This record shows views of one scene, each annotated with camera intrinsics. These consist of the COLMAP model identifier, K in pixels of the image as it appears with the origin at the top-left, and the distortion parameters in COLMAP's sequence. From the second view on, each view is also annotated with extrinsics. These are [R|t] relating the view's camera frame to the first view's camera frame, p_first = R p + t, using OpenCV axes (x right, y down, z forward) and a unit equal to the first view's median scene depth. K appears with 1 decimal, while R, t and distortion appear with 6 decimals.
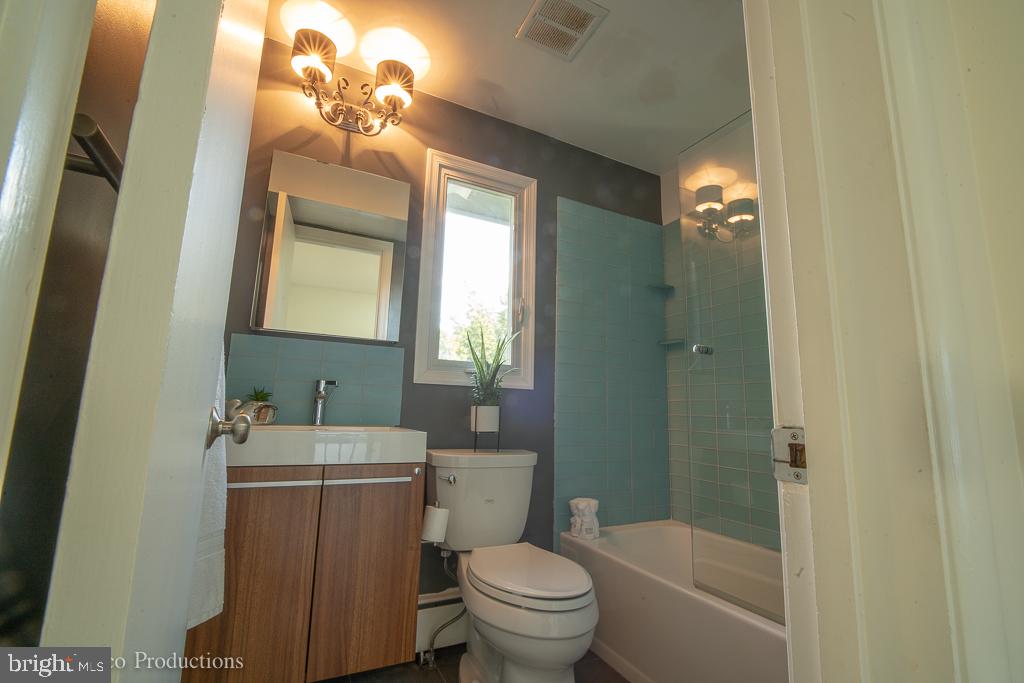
lens RADIAL K [[439.8, 0, 506.9], [0, 439.8, 339.9], [0, 0, 1]] dist [-0.016177, 0.001487]
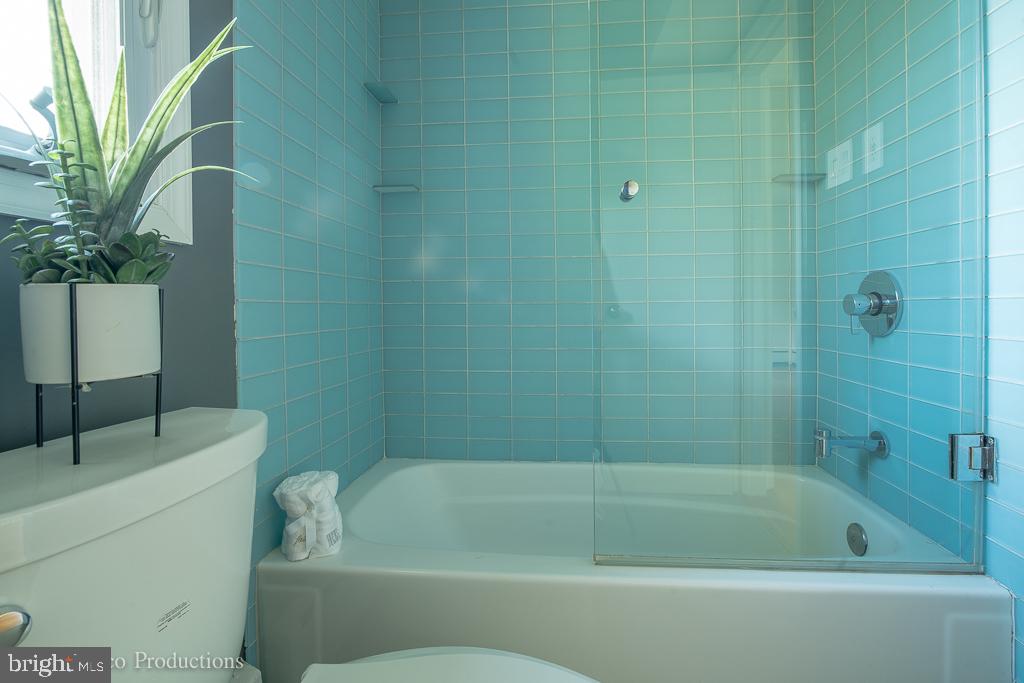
lens RADIAL K [[460.2, 0, 484.0], [0, 460.2, 314.3], [0, 0, 1]] dist [-0.017013, 0.000054]
pose [[0.527094, -0.047401, 0.848484, -0.149457], [-0.111360, 0.985981, 0.124261, 0.101515], [-0.842479, -0.159984, 0.514426, 0.617429]]
